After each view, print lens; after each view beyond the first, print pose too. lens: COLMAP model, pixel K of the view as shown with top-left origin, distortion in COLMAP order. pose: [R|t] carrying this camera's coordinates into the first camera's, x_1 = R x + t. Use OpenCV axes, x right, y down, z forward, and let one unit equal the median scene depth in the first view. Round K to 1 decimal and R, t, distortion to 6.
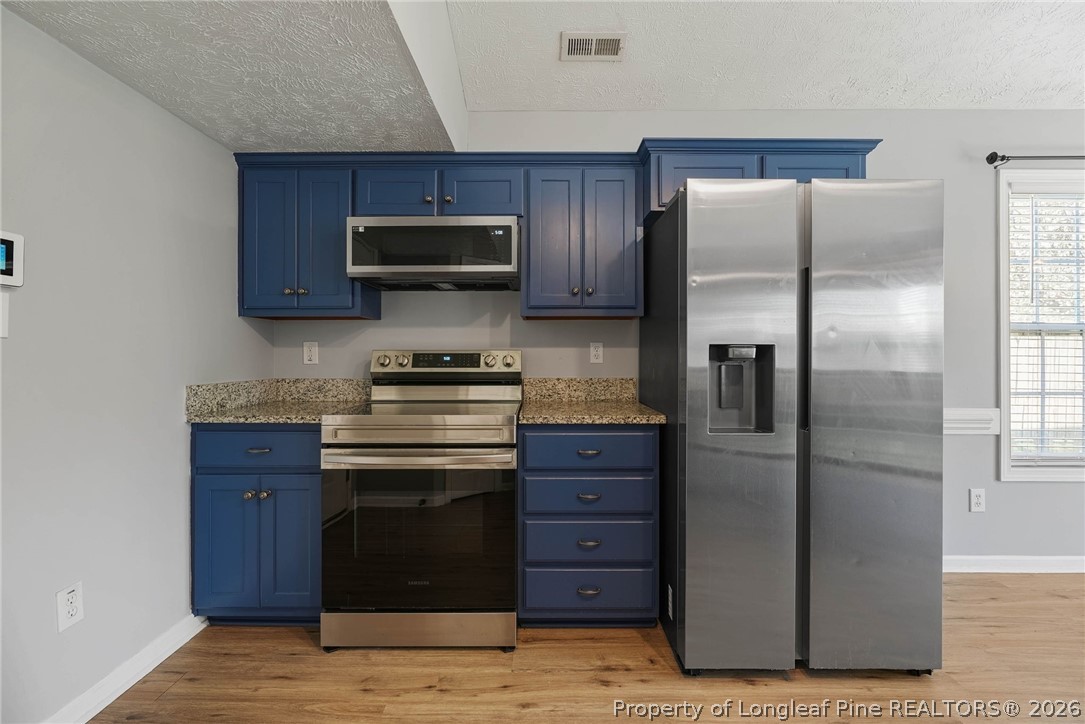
lens RADIAL K [[498.0, 0, 547.4], [0, 498.0, 352.8], [0, 0, 1]] dist [-0.011467, 0.004297]
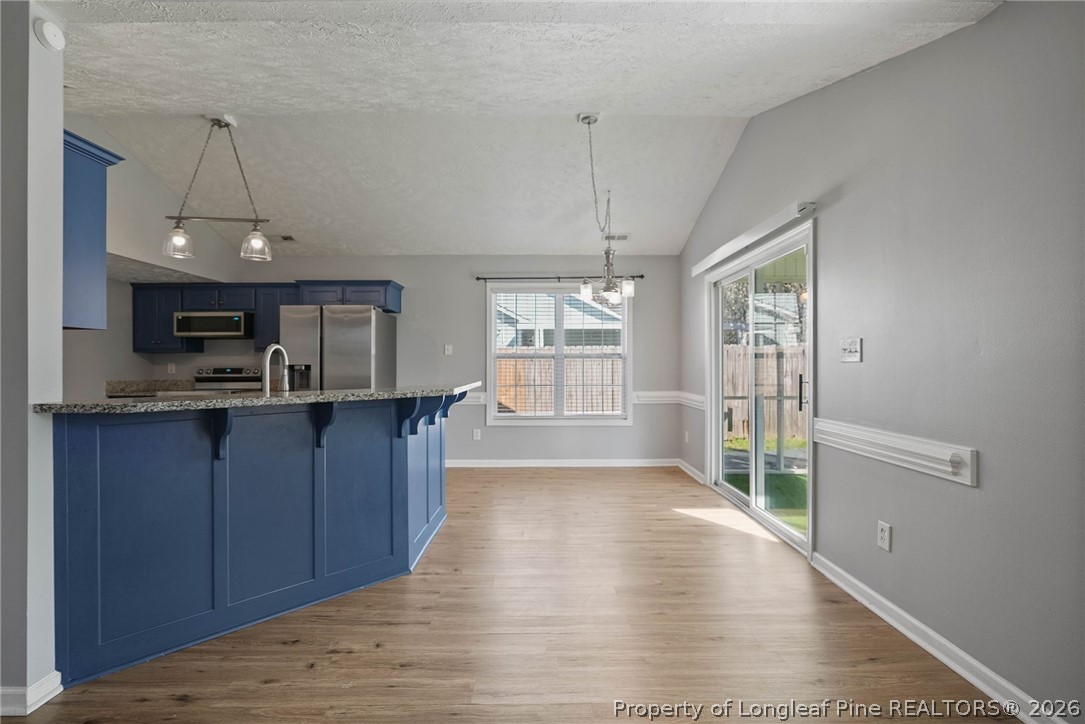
lens RADIAL K [[498.0, 0, 542.1], [0, 498.0, 365.4], [0, 0, 1]] dist [-0.011467, 0.004297]
pose [[0.999932, -0.003583, 0.011087, 1.243695], [0.003573, 0.999993, 0.000911, -0.008339], [-0.011090, -0.000871, 0.999938, -1.315471]]
